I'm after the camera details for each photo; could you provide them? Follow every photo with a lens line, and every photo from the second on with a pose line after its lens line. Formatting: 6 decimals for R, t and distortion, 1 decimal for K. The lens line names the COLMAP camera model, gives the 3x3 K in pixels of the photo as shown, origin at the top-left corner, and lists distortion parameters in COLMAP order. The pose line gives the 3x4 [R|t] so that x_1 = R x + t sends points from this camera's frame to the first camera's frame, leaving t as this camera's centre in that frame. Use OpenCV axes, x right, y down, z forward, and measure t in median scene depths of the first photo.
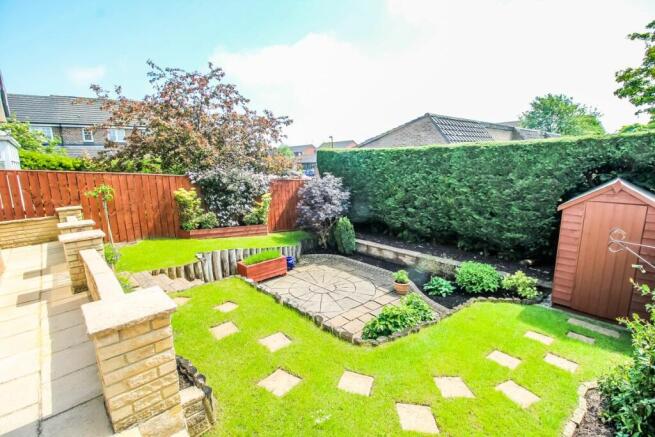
lens RADIAL K [[312.5, 0, 333.3], [0, 312.5, 219.3], [0, 0, 1]] dist [-0.004239, -0.000158]
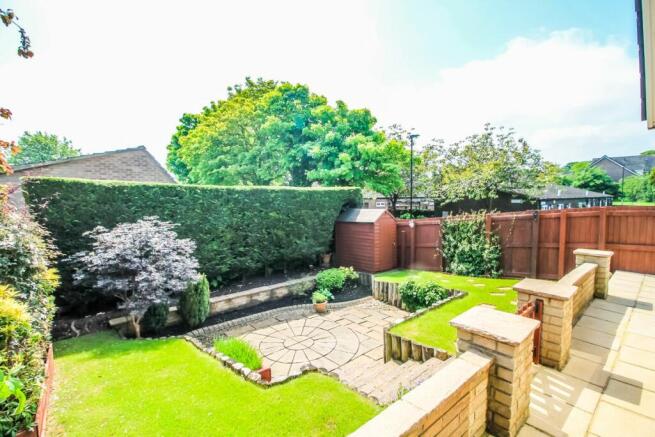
lens RADIAL K [[312.5, 0, 333.5], [0, 312.5, 217.3], [0, 0, 1]] dist [-0.004239, -0.000158]
pose [[0.004344, -0.042714, 0.999078, -0.774860], [0.188471, 0.981217, 0.041131, -0.122308], [-0.982069, 0.188118, 0.012313, 0.727480]]
